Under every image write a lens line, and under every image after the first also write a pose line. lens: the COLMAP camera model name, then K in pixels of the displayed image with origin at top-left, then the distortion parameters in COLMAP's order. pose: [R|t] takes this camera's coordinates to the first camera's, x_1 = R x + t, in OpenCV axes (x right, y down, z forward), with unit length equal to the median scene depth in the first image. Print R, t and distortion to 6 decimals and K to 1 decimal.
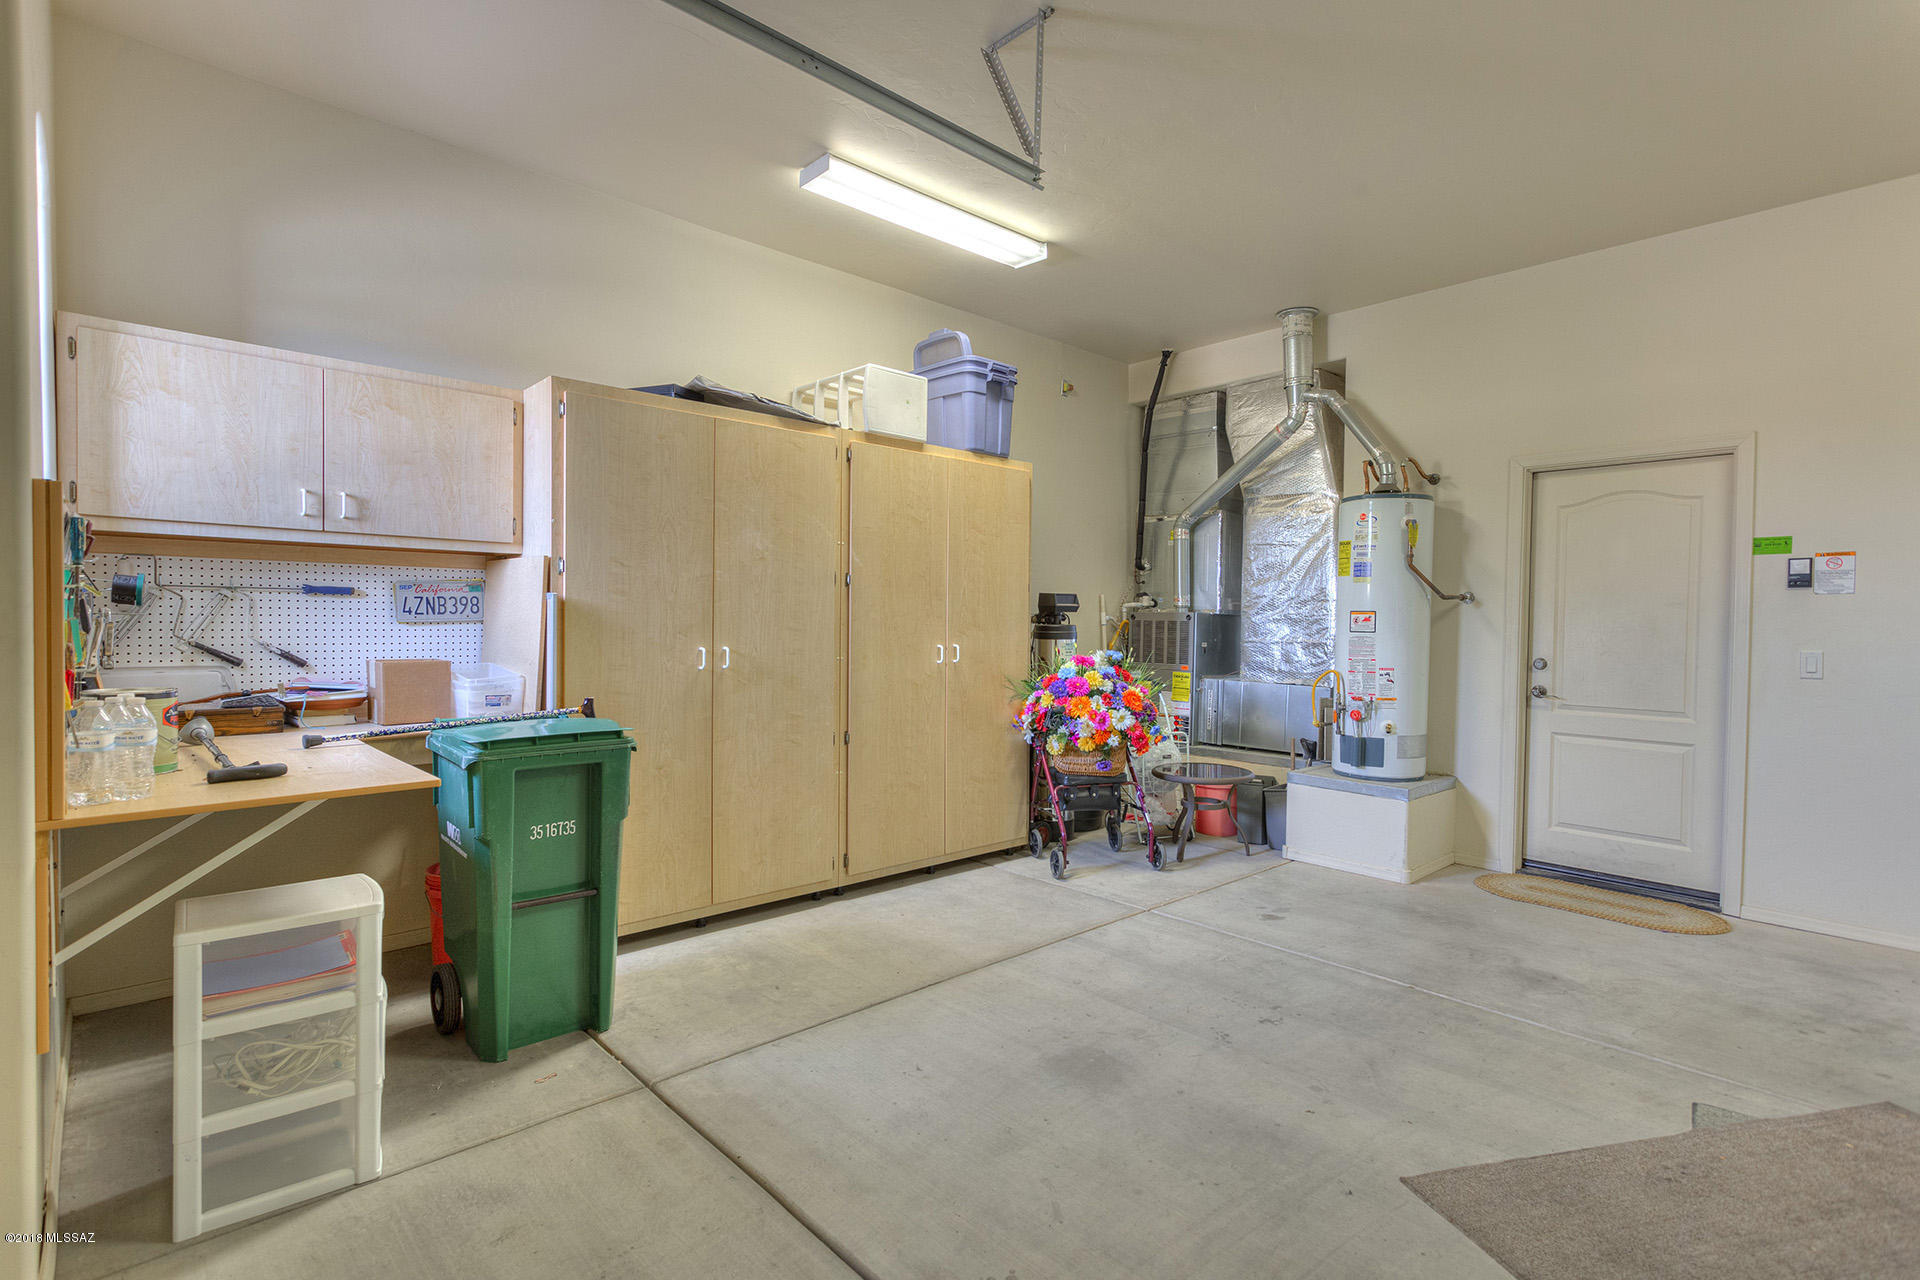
lens RADIAL K [[905.1, 0, 974.6], [0, 905.1, 636.0], [0, 0, 1]] dist [0.002790, 0.001987]
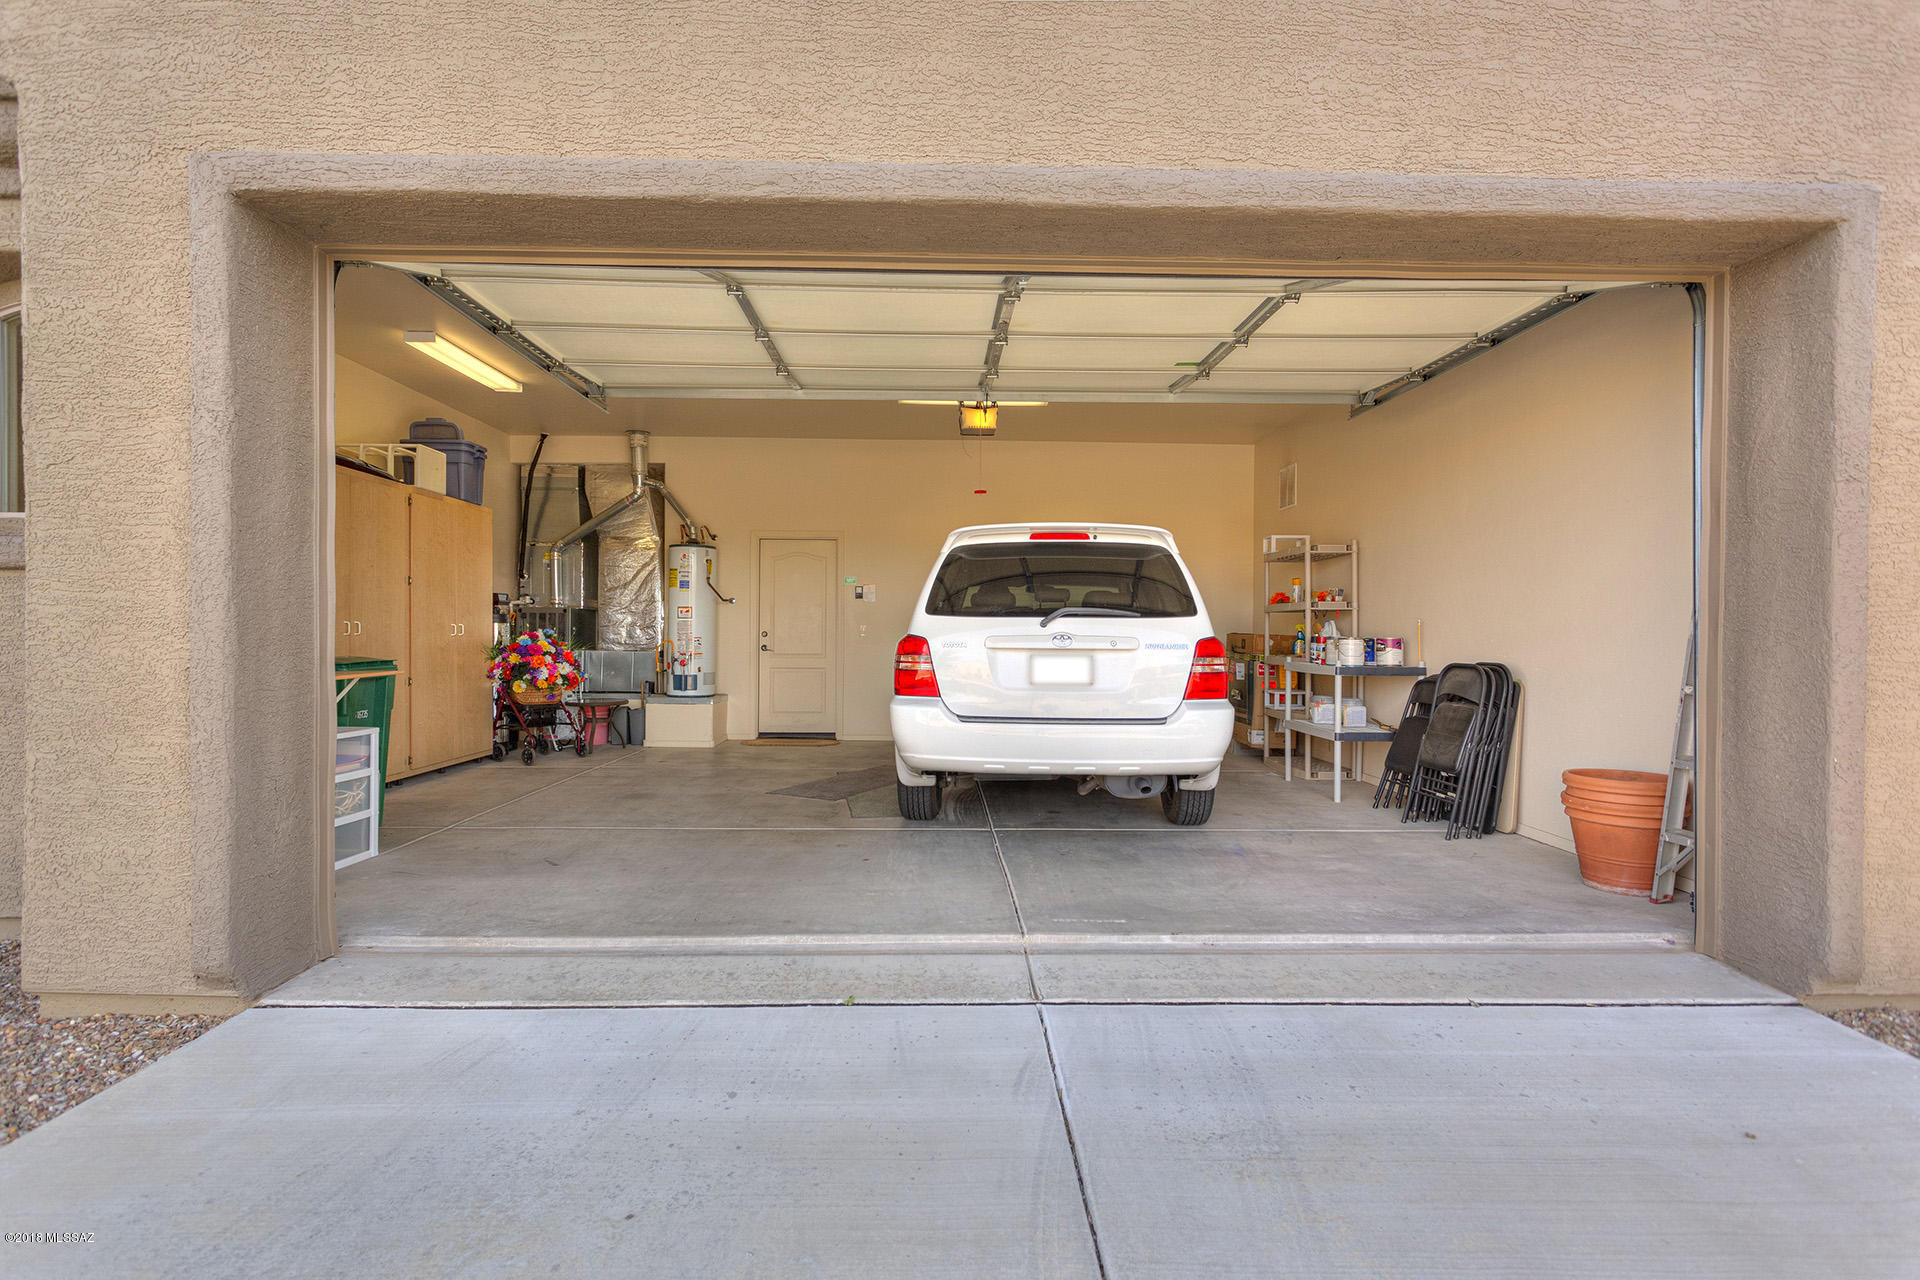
lens RADIAL K [[905.1, 0, 961.1], [0, 905.1, 634.1], [0, 0, 1]] dist [0.002790, 0.001987]
pose [[0.657379, -0.008494, 0.753512, -0.588761], [0.015684, 0.999874, -0.002411, 0.041217], [-0.753397, 0.013403, 0.657430, -0.637008]]
